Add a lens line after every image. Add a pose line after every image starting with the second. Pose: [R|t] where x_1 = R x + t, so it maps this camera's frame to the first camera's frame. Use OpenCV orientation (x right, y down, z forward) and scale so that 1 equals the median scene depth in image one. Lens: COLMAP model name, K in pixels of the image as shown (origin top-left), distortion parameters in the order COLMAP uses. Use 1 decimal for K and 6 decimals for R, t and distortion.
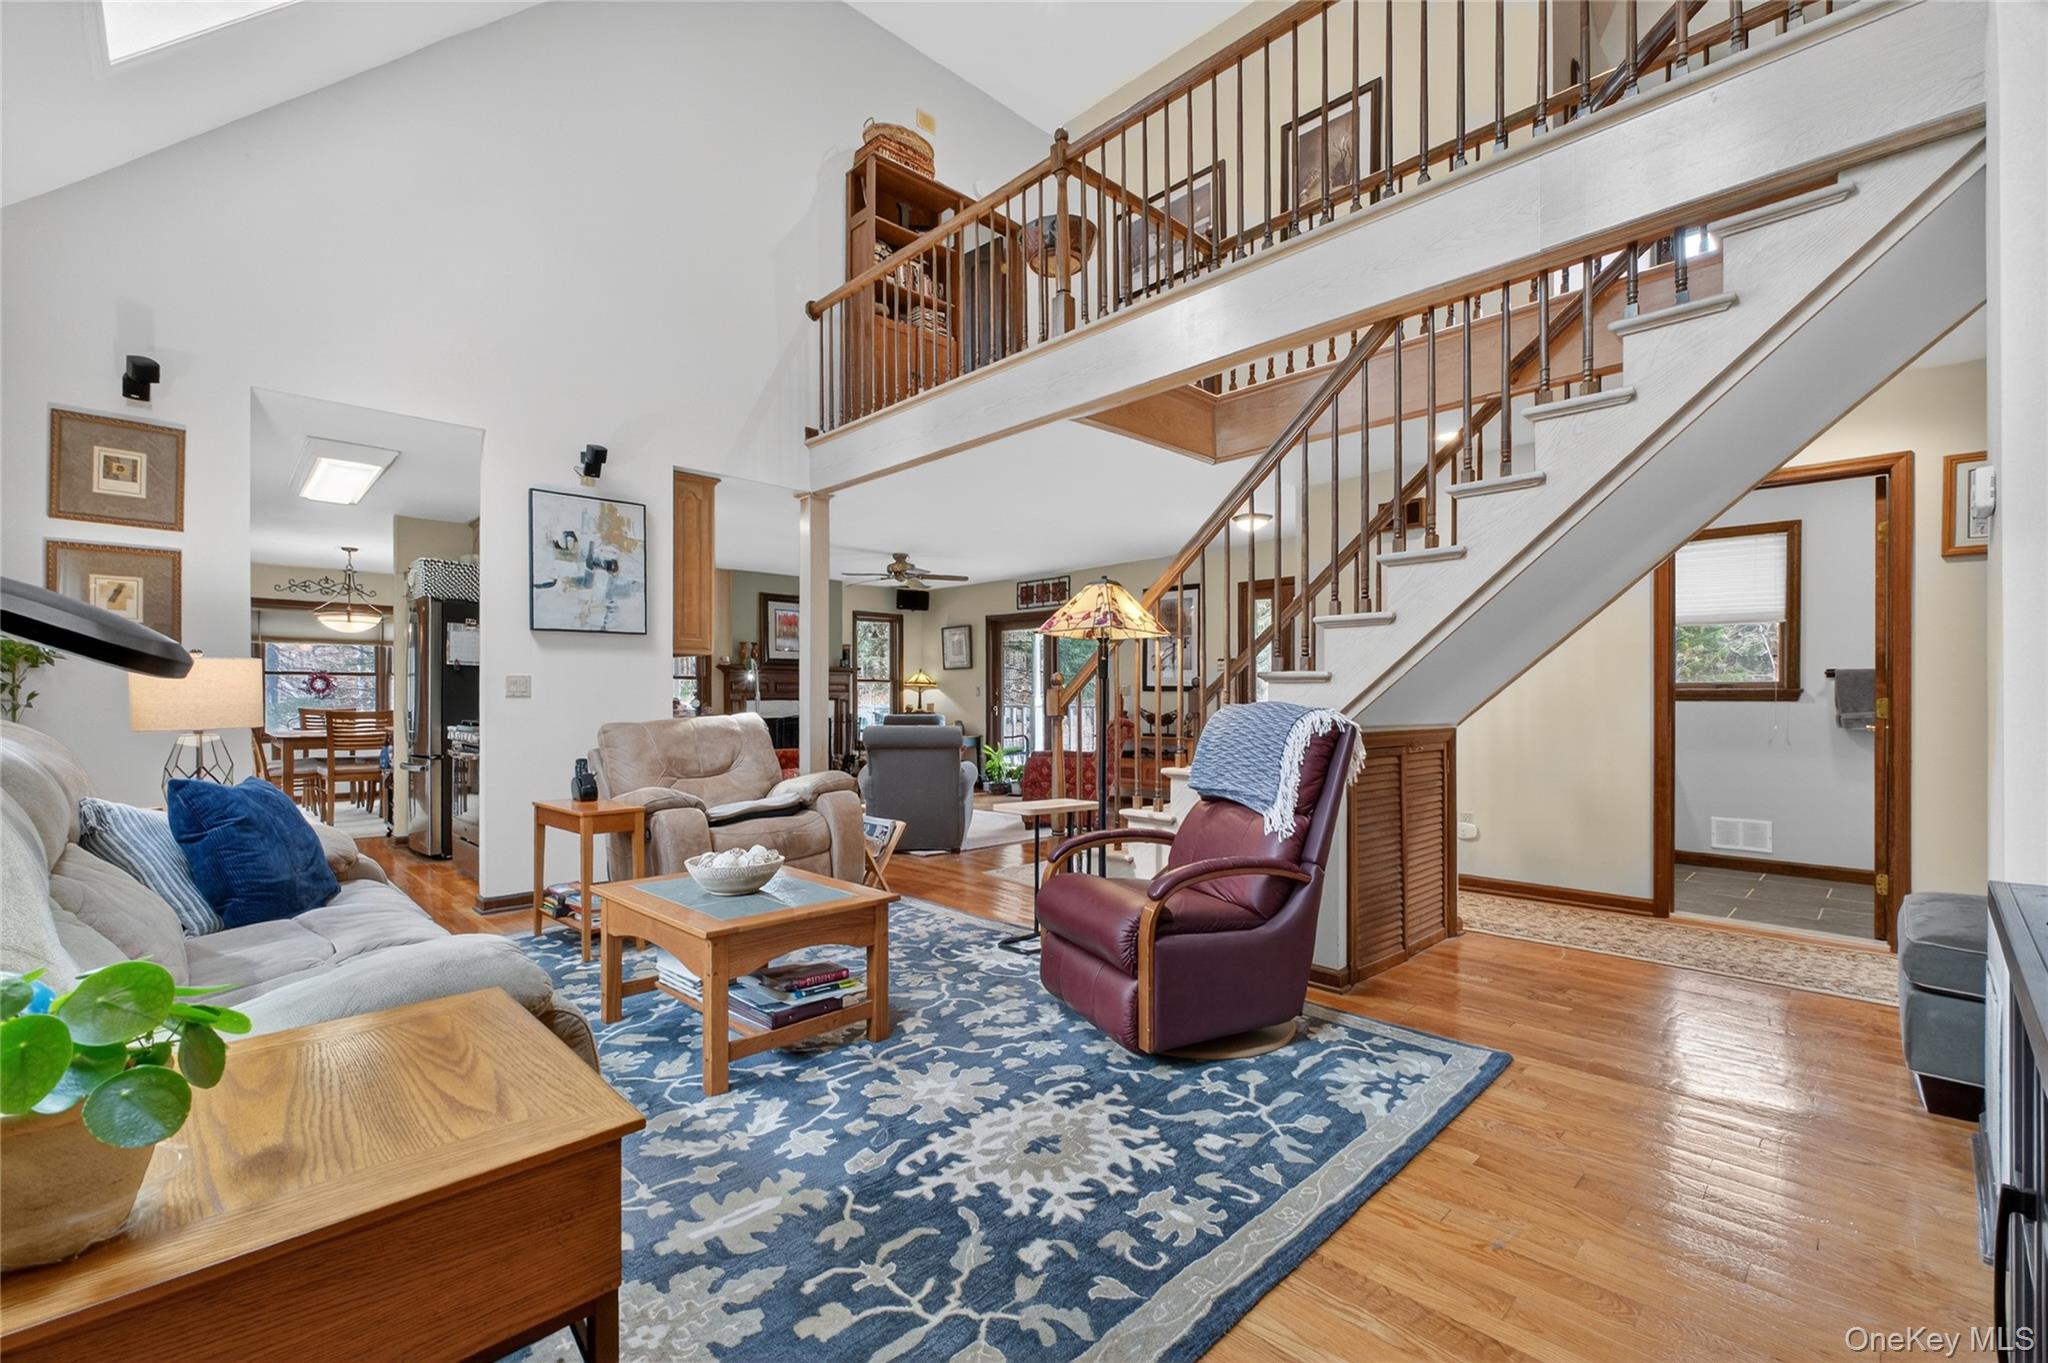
lens RADIAL K [[869.2, 0, 1018.8], [0, 869.2, 701.8], [0, 0, 1]] dist [-0.000143, 0.001043]
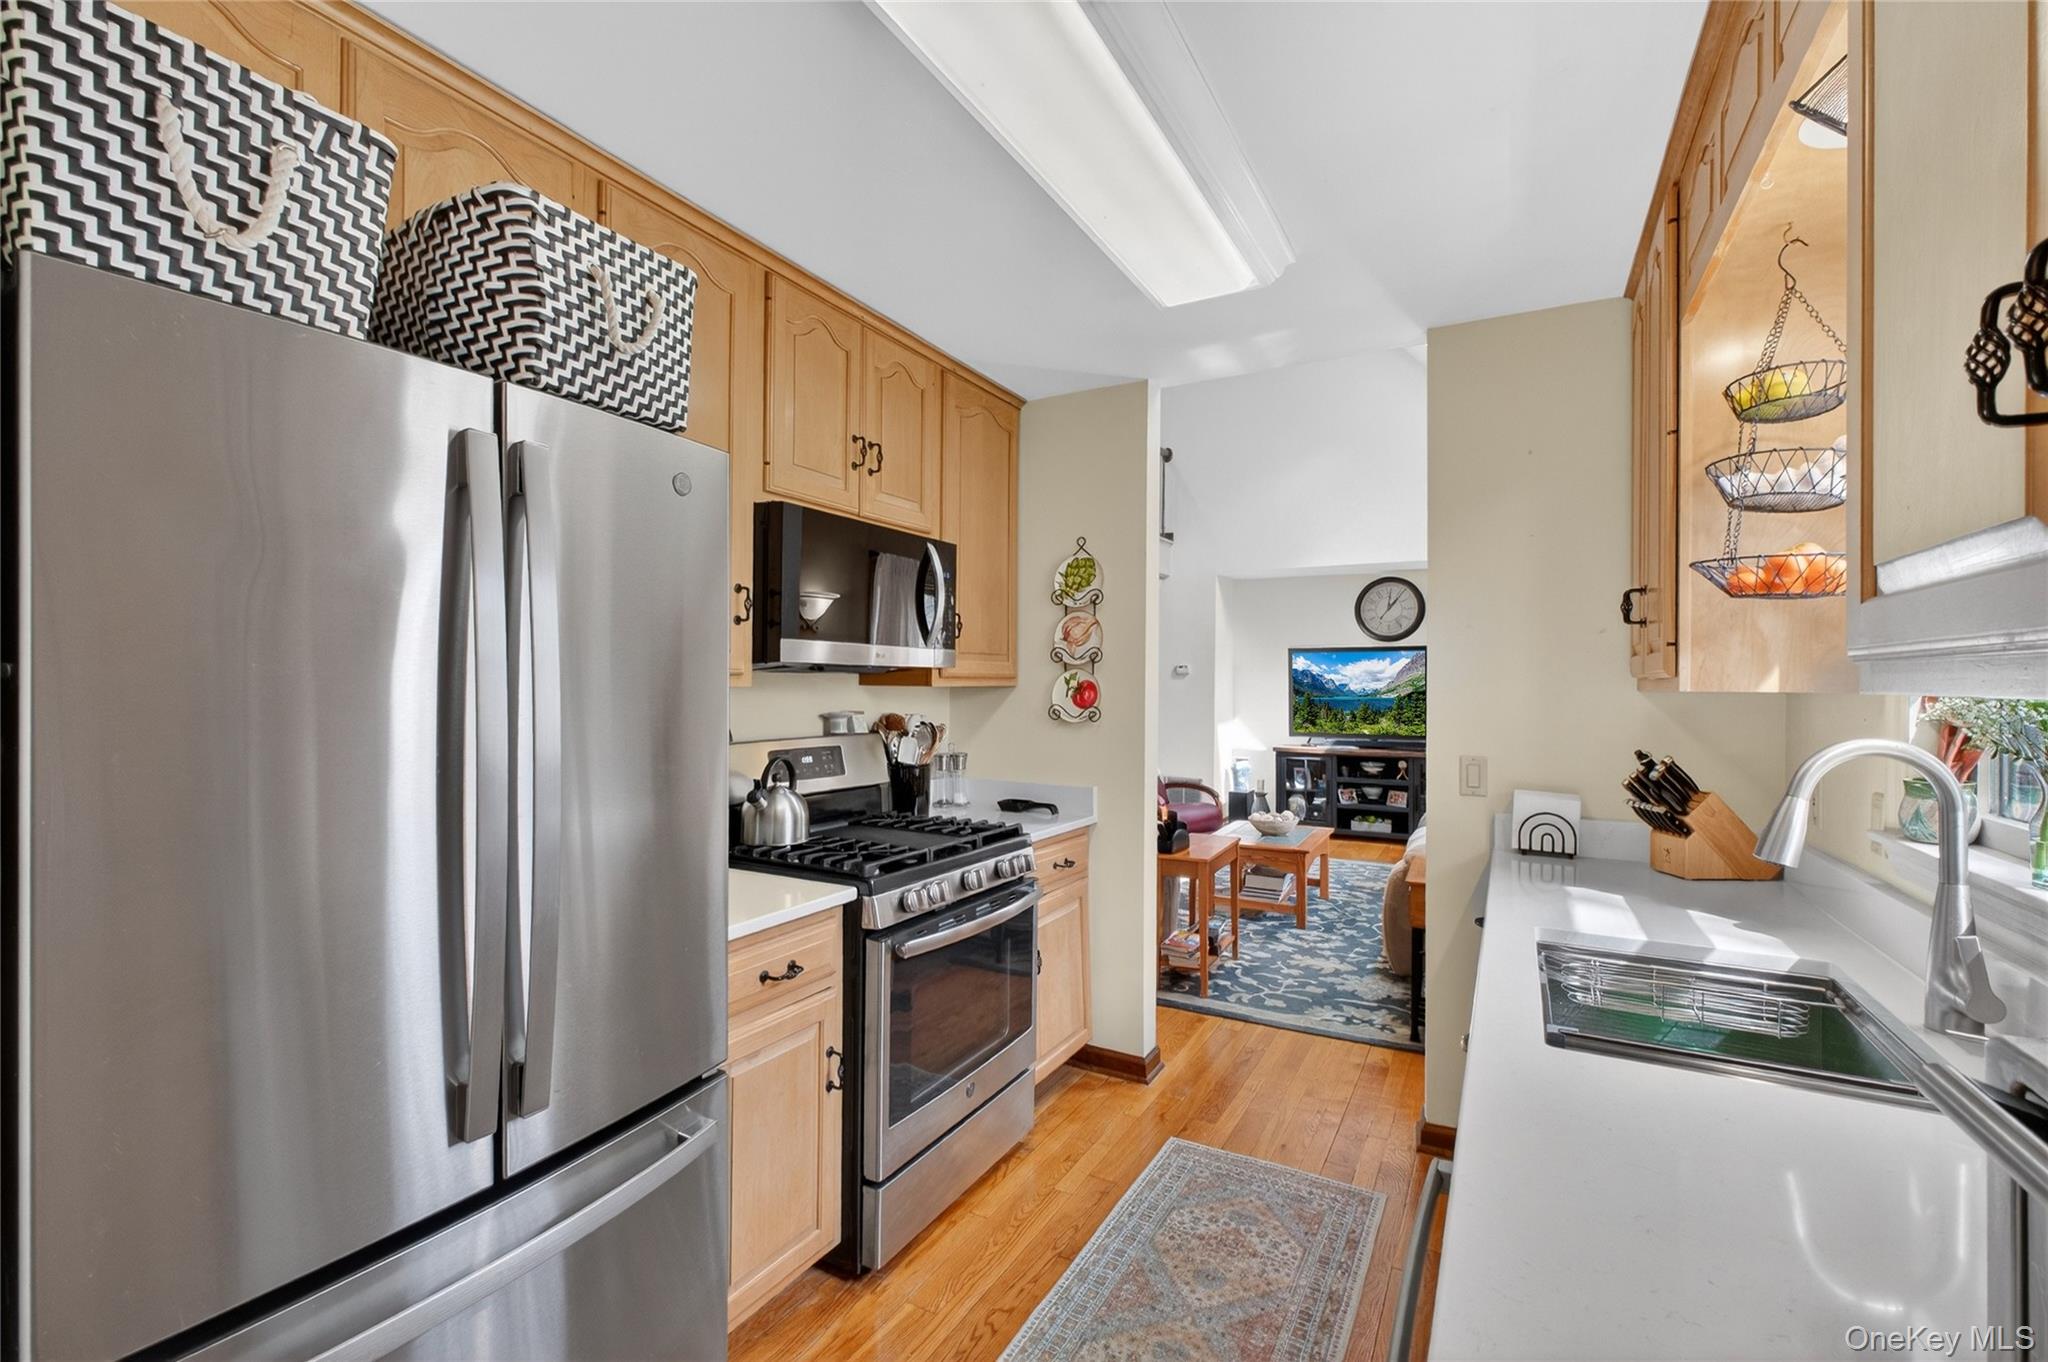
lens RADIAL K [[875.2, 0, 1030.8], [0, 875.2, 680.0], [0, 0, 1]] dist [0.005928, 0.001068]
pose [[0.300103, 0.002104, -0.953904, 1.667980], [-0.008164, 0.999967, -0.000363, -0.135891], [0.953872, 0.007897, 0.300110, 0.007082]]
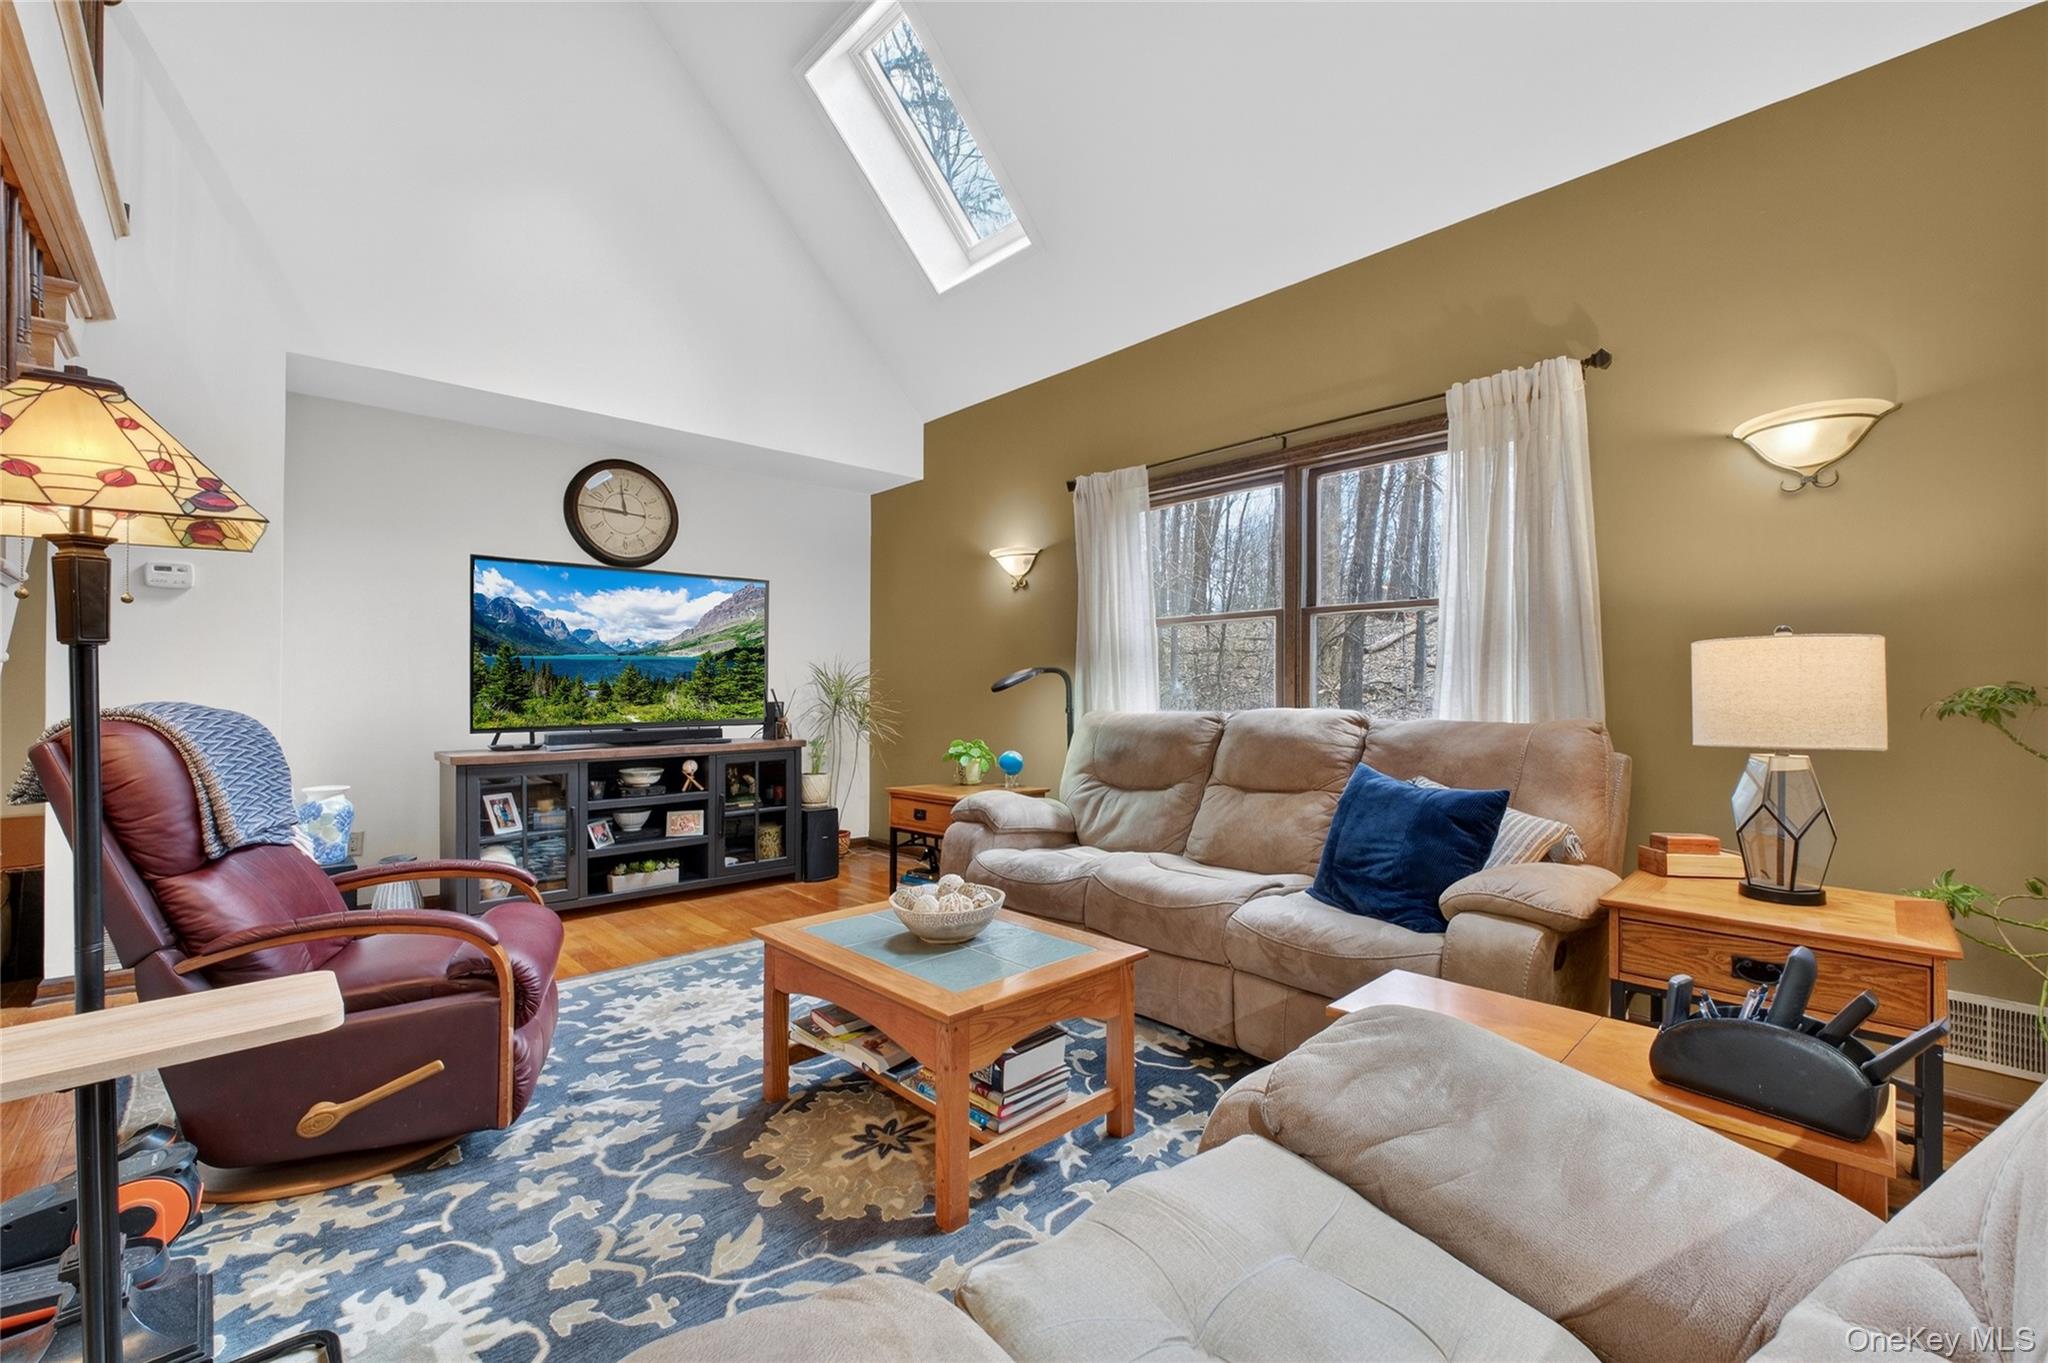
lens RADIAL K [[869.2, 0, 1039.7], [0, 869.2, 685.5], [0, 0, 1]] dist [-0.000143, 0.001043]
pose [[-0.999968, 0.001040, 0.007884, -0.483202], [0.001011, 0.999992, -0.003744, -0.016319], [-0.007887, -0.003736, -0.999962, 2.085989]]
